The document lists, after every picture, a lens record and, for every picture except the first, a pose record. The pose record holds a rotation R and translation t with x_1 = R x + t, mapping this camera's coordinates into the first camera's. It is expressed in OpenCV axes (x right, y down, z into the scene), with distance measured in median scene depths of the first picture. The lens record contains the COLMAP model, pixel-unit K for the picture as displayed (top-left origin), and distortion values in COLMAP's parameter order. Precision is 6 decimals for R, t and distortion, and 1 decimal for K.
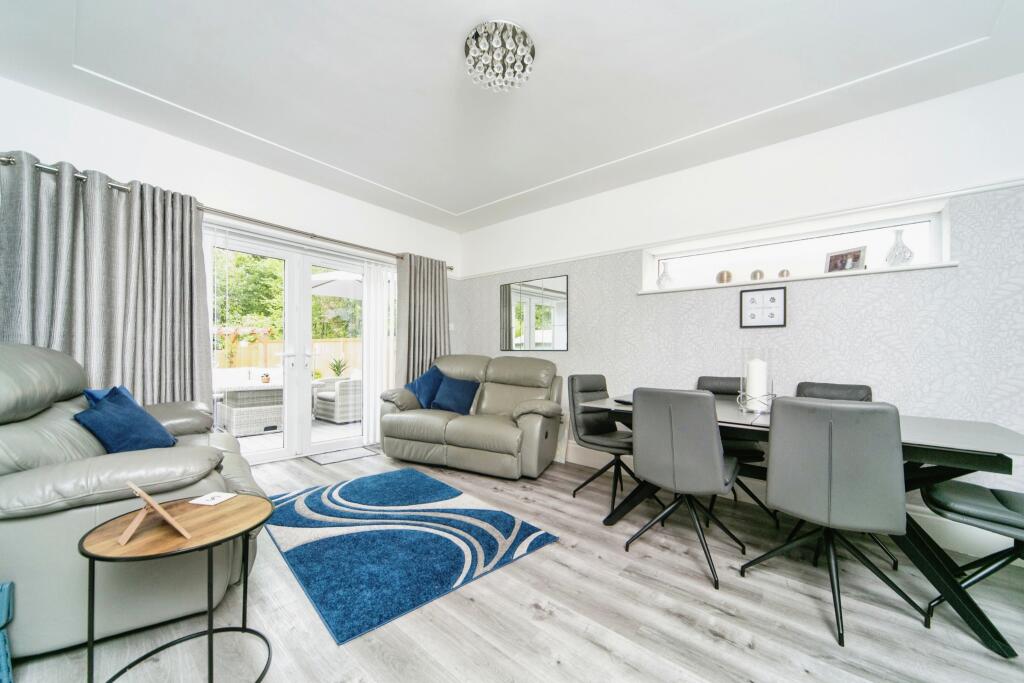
lens RADIAL K [[375.3, 0, 520.5], [0, 375.3, 357.6], [0, 0, 1]] dist [-0.002010, -0.000382]
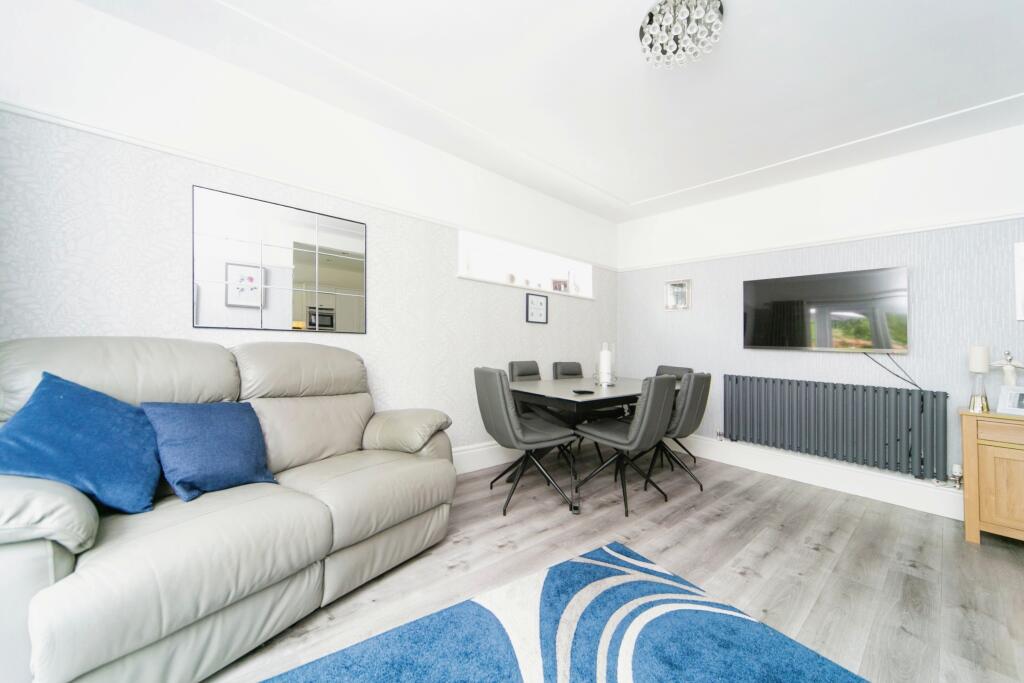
lens RADIAL K [[375.3, 0, 508.9], [0, 375.3, 334.9], [0, 0, 1]] dist [-0.002010, -0.000382]
pose [[0.167929, 0.013732, 0.985703, -0.792821], [-0.024925, 0.999642, -0.009680, -0.026857], [-0.985484, -0.022943, 0.168211, 0.992340]]
